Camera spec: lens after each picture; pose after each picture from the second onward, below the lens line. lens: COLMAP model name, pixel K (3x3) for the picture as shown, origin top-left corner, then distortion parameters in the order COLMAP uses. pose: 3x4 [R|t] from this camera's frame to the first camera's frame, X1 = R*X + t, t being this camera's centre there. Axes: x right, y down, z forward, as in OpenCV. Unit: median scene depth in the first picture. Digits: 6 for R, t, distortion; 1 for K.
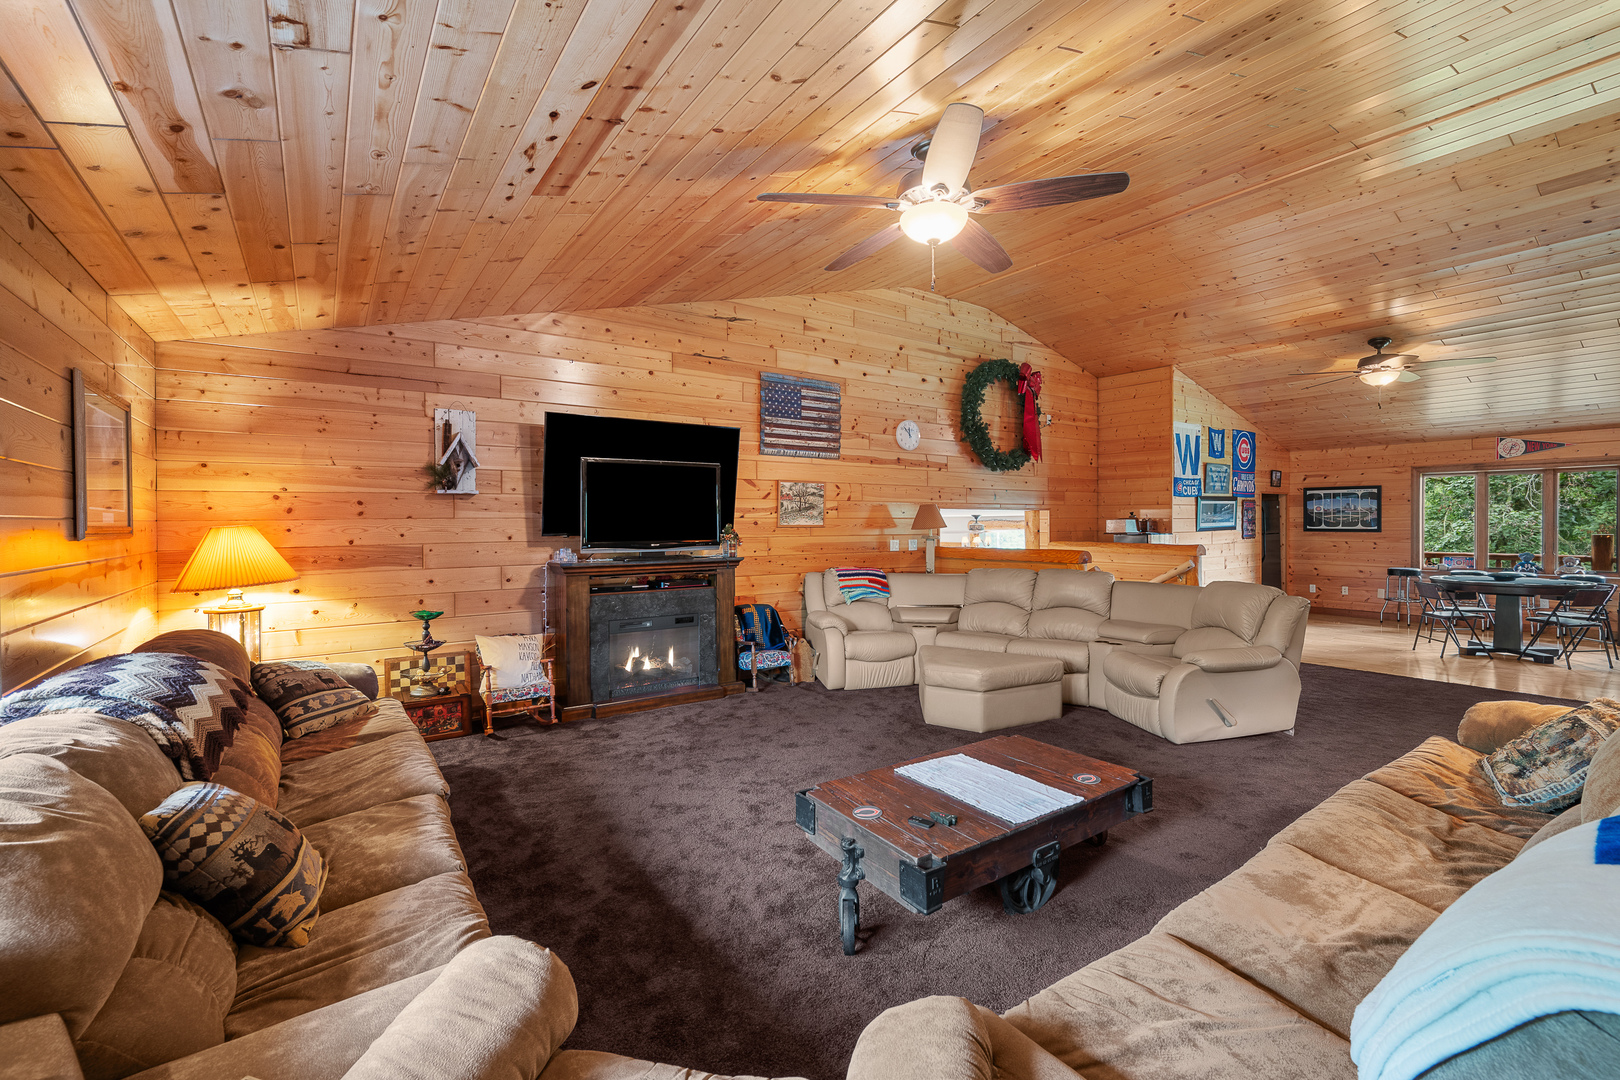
lens RADIAL K [[697.5, 0, 822.6], [0, 697.5, 527.0], [0, 0, 1]] dist [-0.001115, -0.000455]
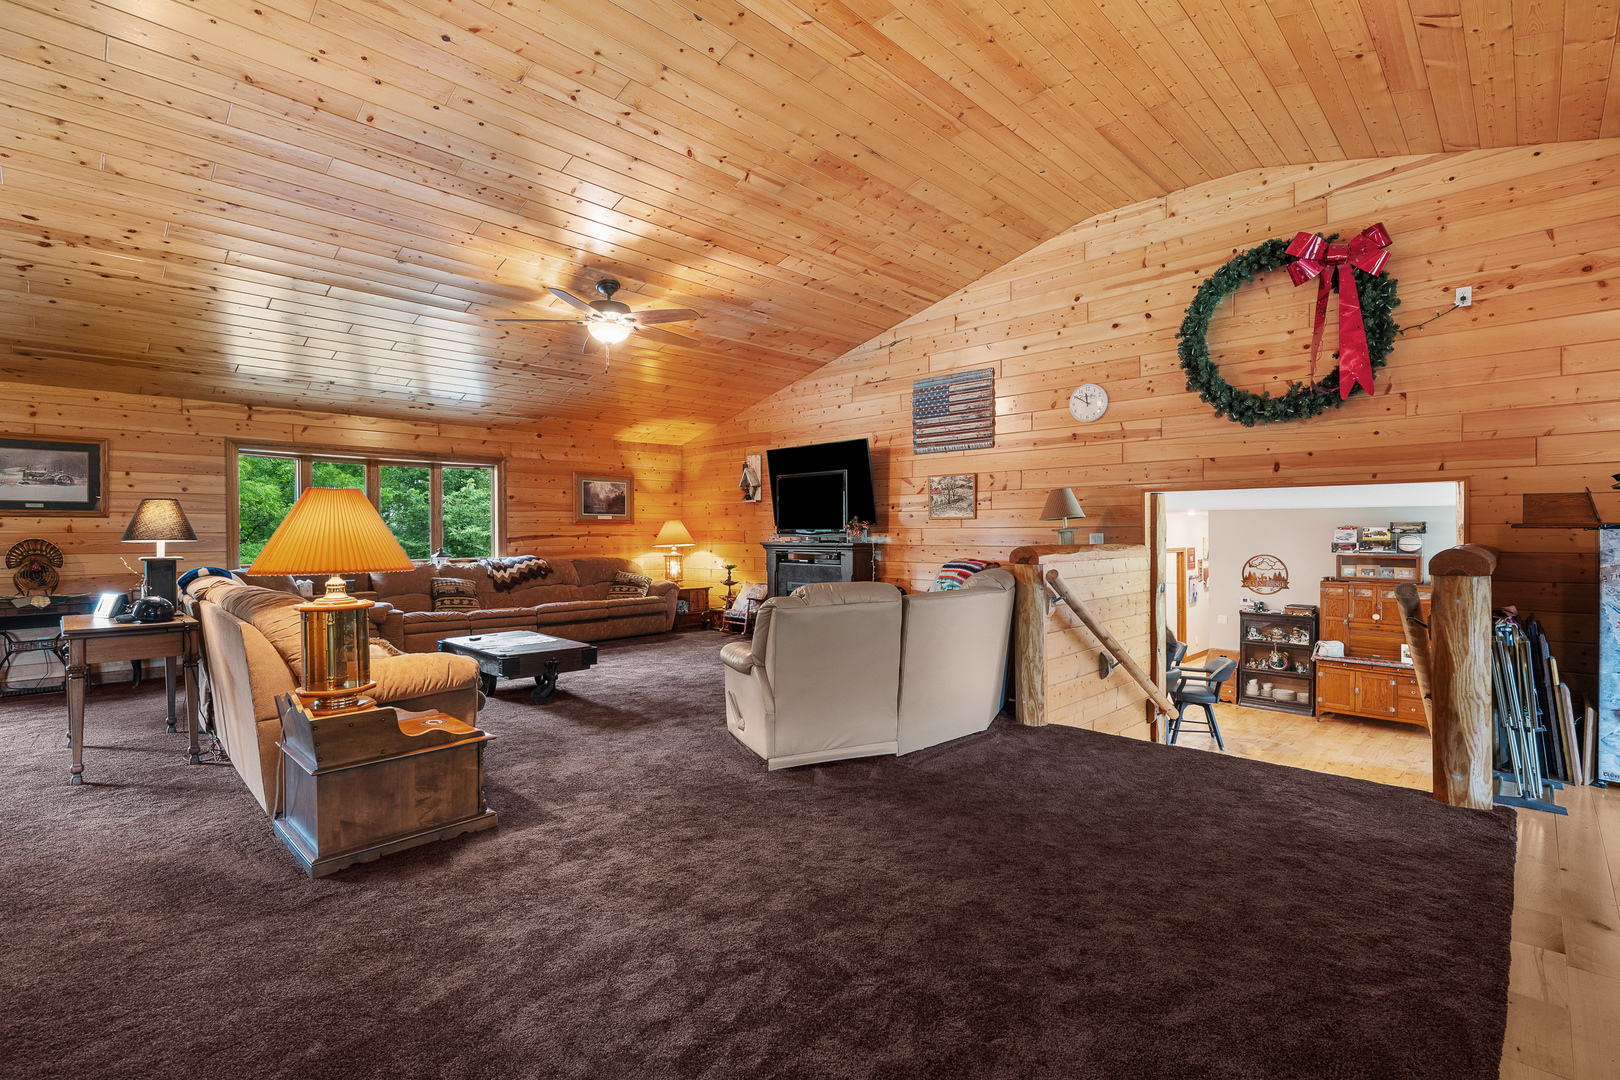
lens RADIAL K [[743.4, 0, 813.2], [0, 743.4, 537.3], [0, 0, 1]] dist [-0.000929, -0.000577]
pose [[0.170103, 0.011025, -0.985365, 1.005819], [-0.003050, 0.999939, 0.010661, 0.015717], [0.985422, 0.001192, 0.170126, 0.600146]]
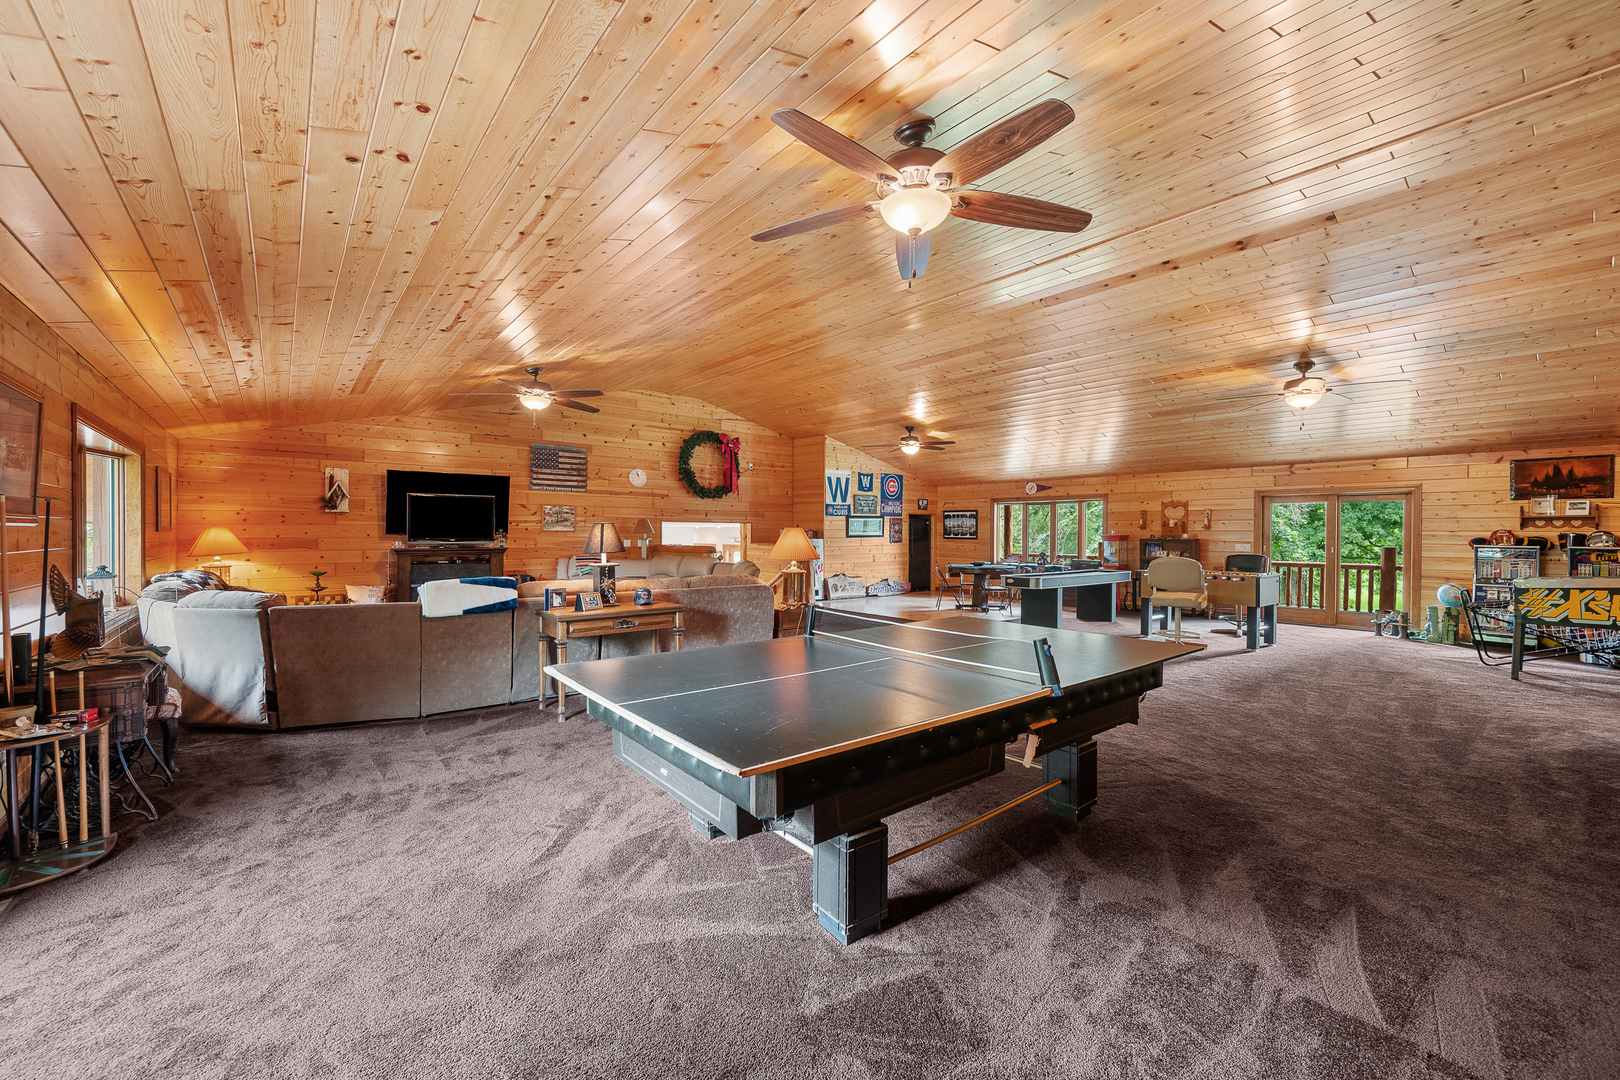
lens RADIAL K [[639.7, 0, 812.6], [0, 639.7, 534.1], [0, 0, 1]] dist [-0.001790, 0.000017]
pose [[0.997668, 0.009854, 0.067535, 0.483542], [-0.009667, 0.999948, -0.003097, 0.004708], [-0.067562, 0.002437, 0.997712, -0.616219]]
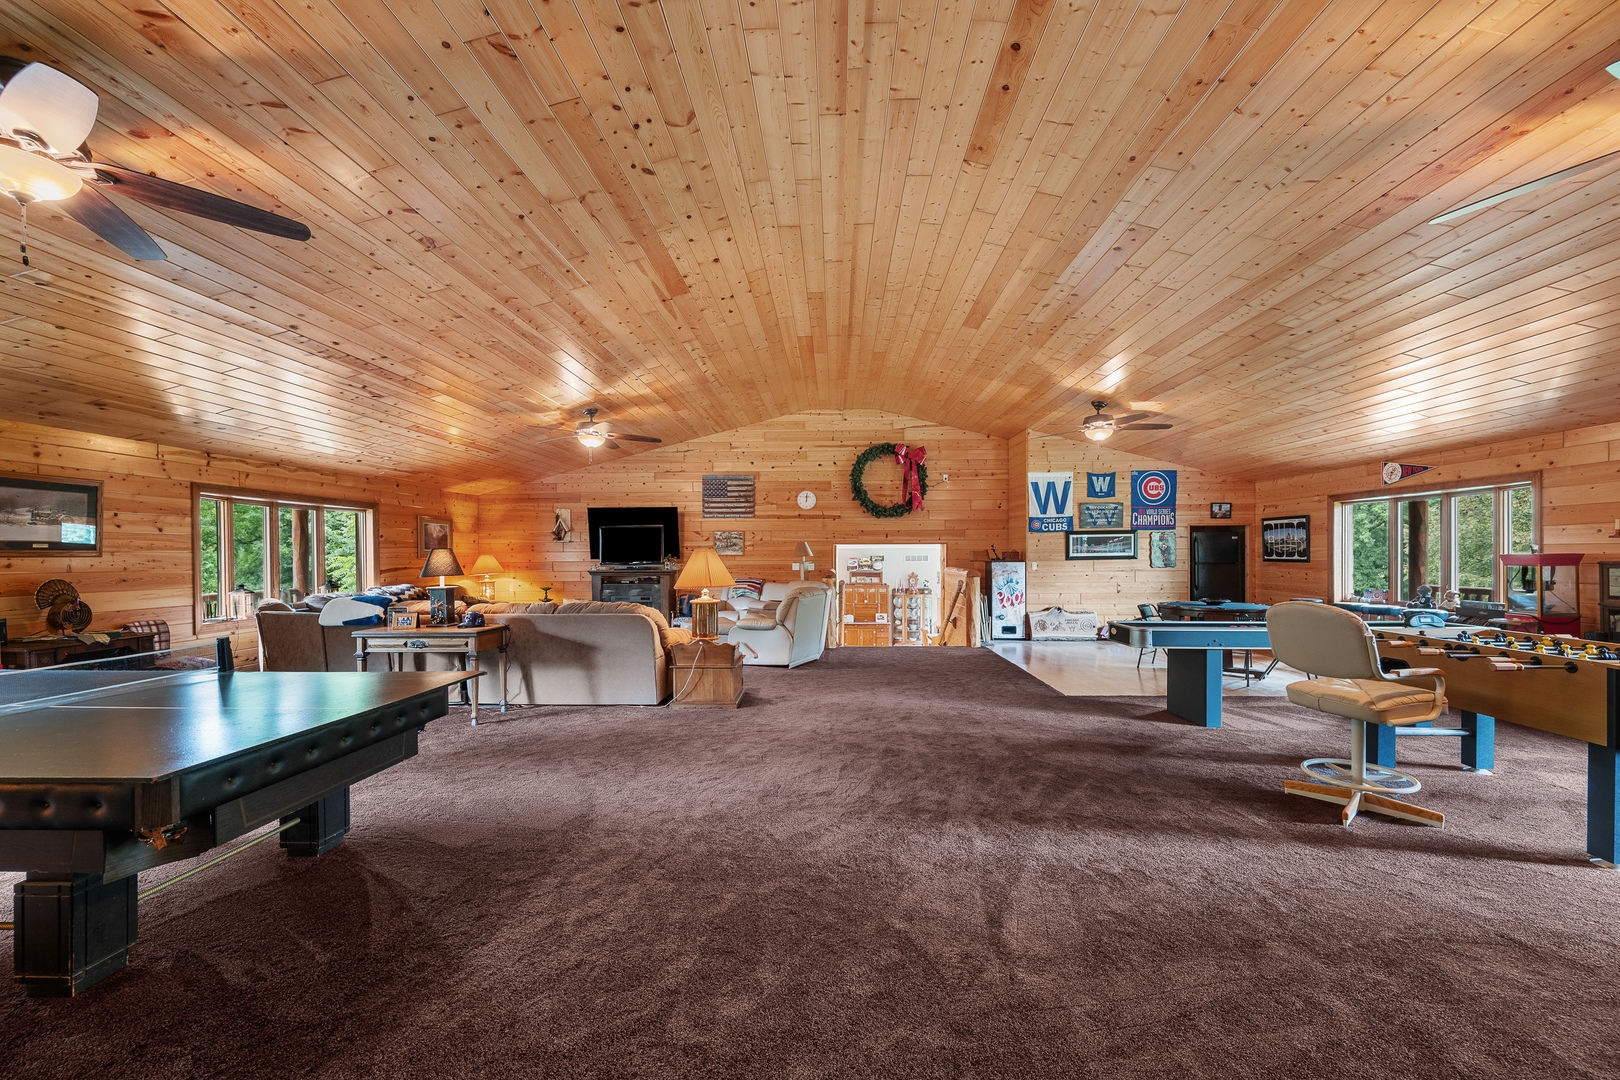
lens RADIAL K [[639.7, 0, 815.4], [0, 639.7, 554.2], [0, 0, 1]] dist [-0.001790, 0.000017]
pose [[0.792225, 0.000392, -0.610230, 1.168805], [-0.002382, 0.999994, -0.002450, -0.000515], [0.610225, 0.003394, 0.792221, -0.200311]]
